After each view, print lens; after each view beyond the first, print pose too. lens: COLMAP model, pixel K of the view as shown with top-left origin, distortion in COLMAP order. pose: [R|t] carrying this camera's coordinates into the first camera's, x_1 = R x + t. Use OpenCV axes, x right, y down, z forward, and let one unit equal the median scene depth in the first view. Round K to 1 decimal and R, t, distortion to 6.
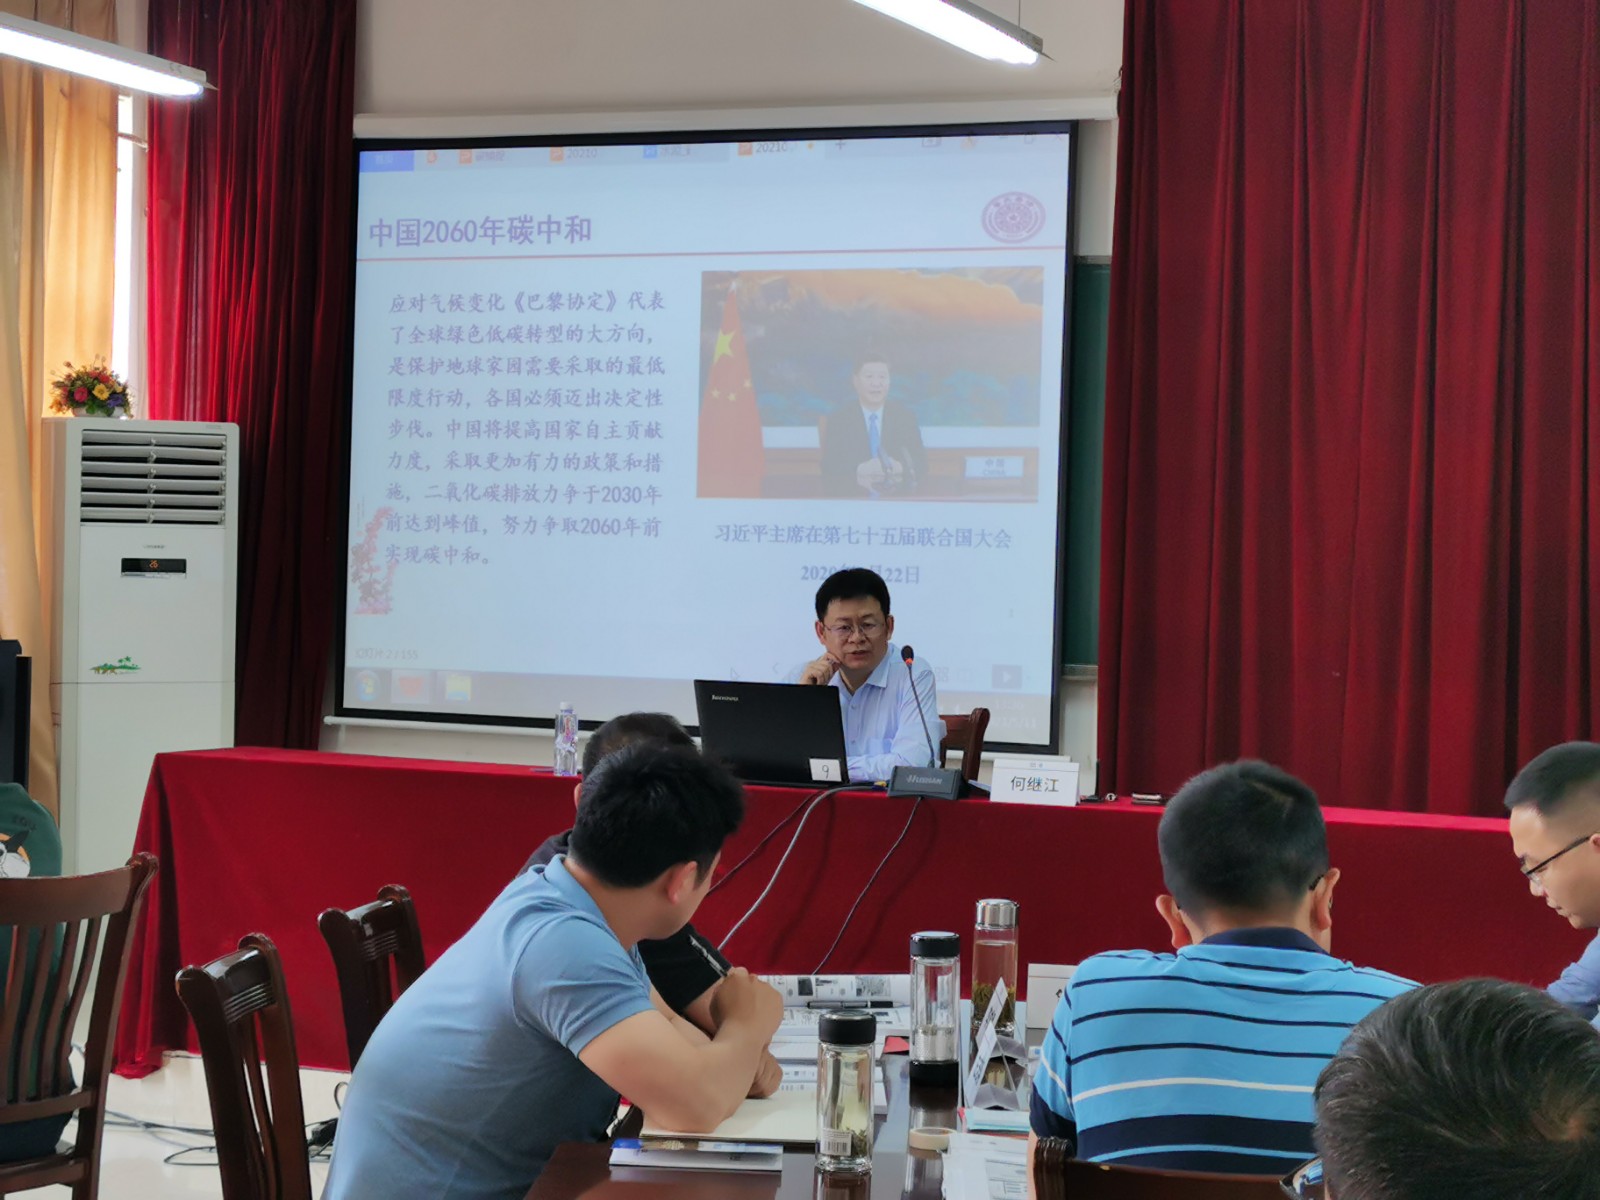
lens RADIAL K [[3258.2, 0, 800.7], [0, 3258.2, 603.0], [0, 0, 1]] dist [0.116014, 0.000000]
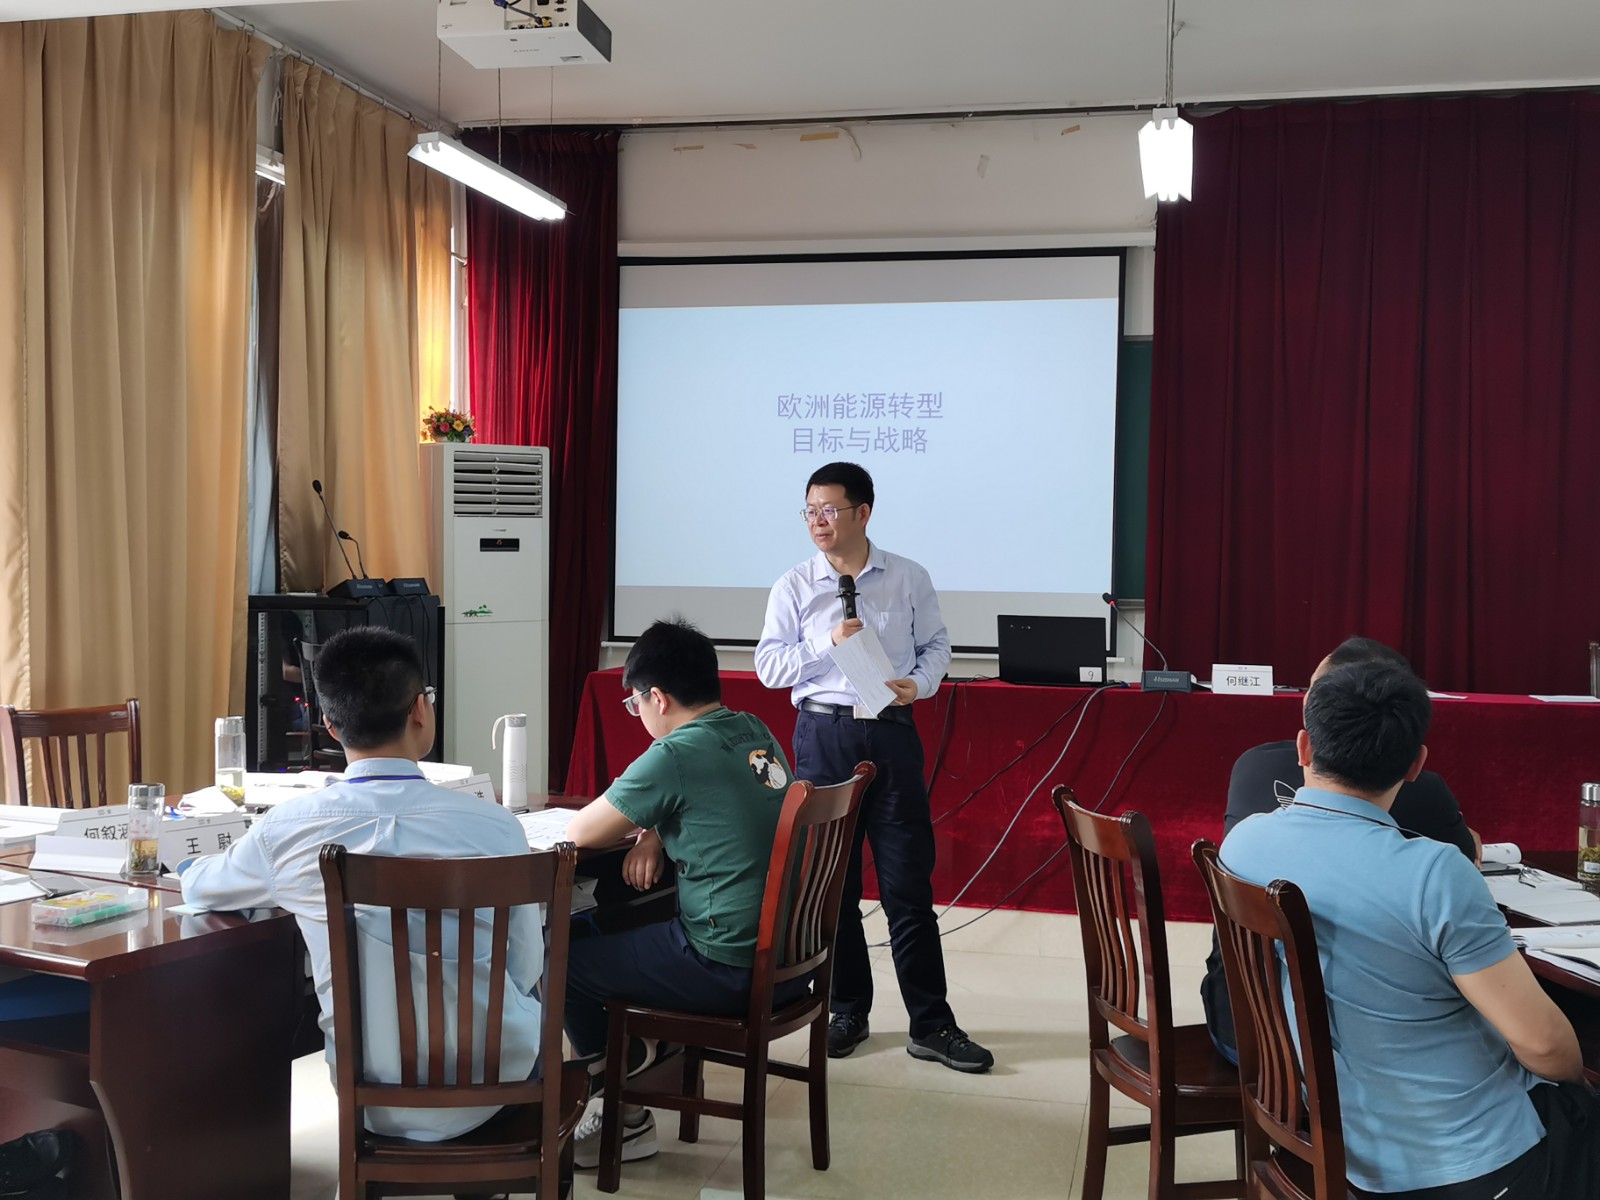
lens RADIAL K [[1799.6, 0, 795.0], [0, 1799.6, 610.7], [0, 0, 1]] dist [0.055772, 0.000000]
pose [[0.985329, -0.017662, 0.169751, -0.204730], [0.013121, 0.999526, 0.027841, -0.001734], [-0.170162, -0.025205, 0.985094, 0.171075]]
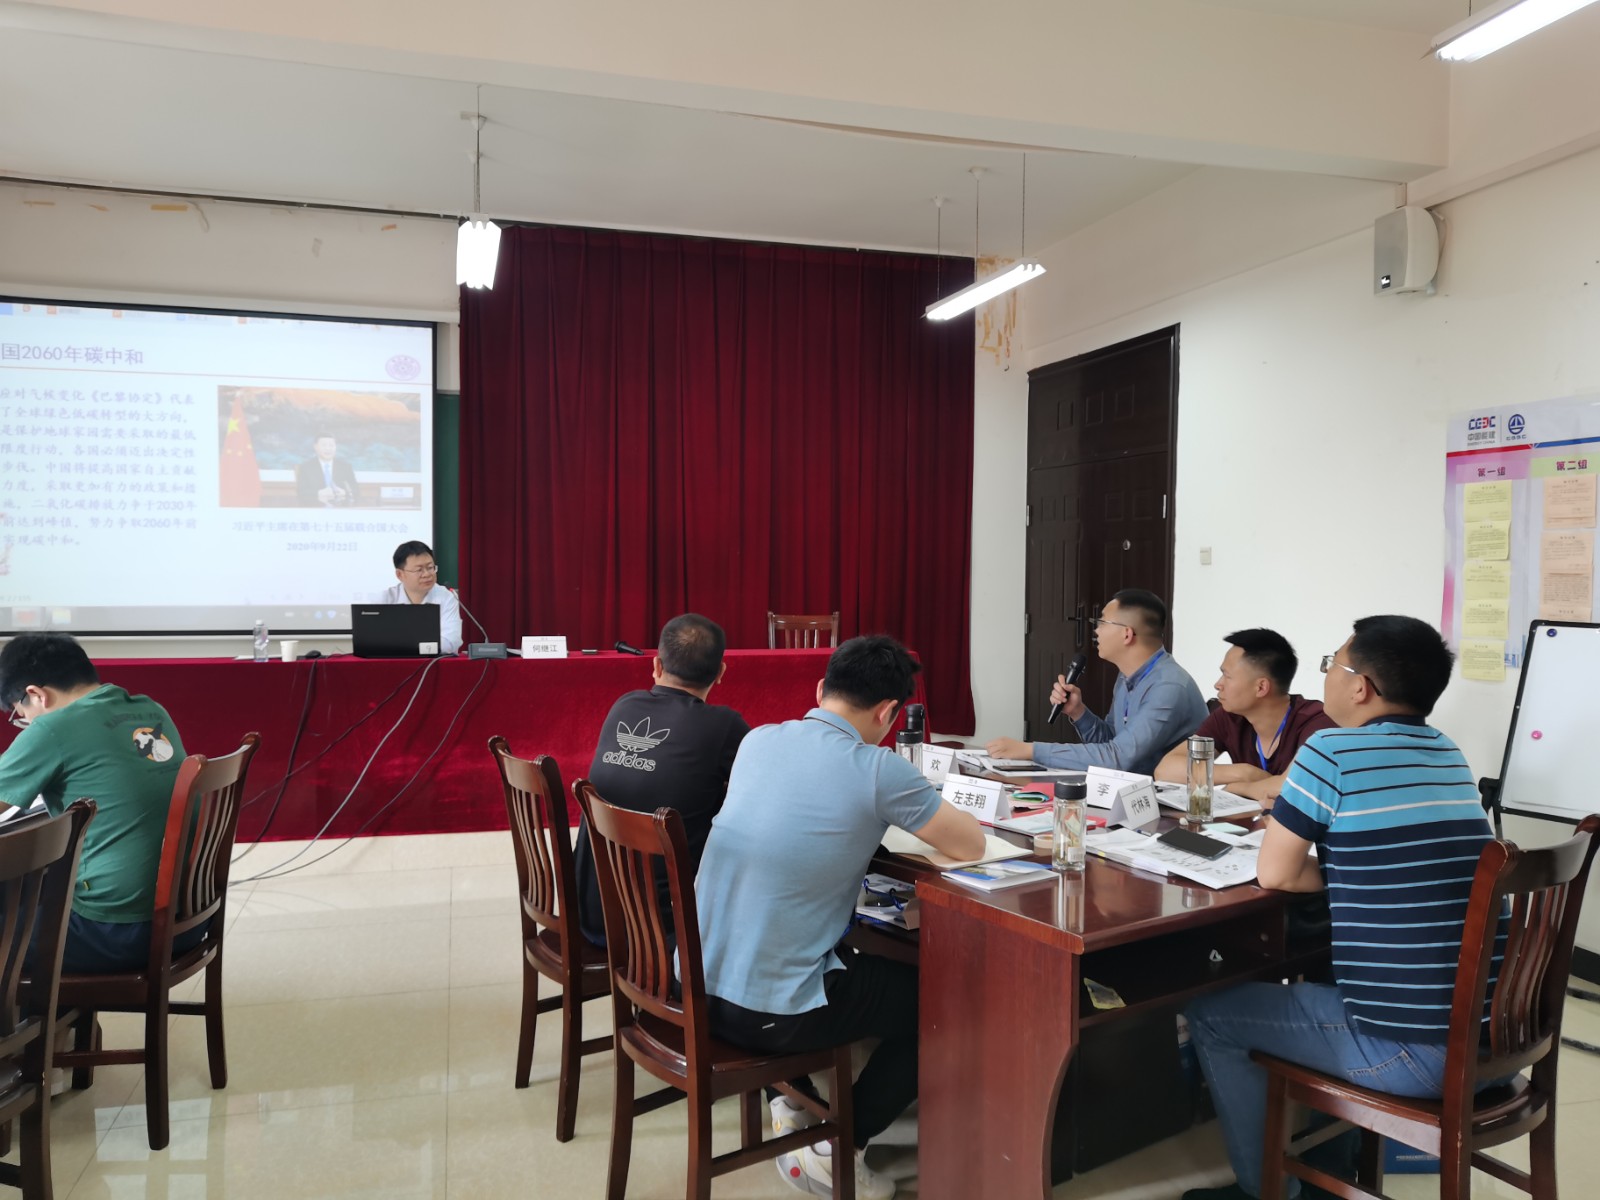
lens RADIAL K [[1280.0, 0, 804.3], [0, 1280.0, 601.8], [0, 0, 1]] dist [0.065694, -0.016473]
pose [[0.800334, -0.043512, 0.597973, -0.208235], [0.022123, 0.998827, 0.043070, -0.002944], [-0.599146, -0.021242, 0.800358, 0.204765]]
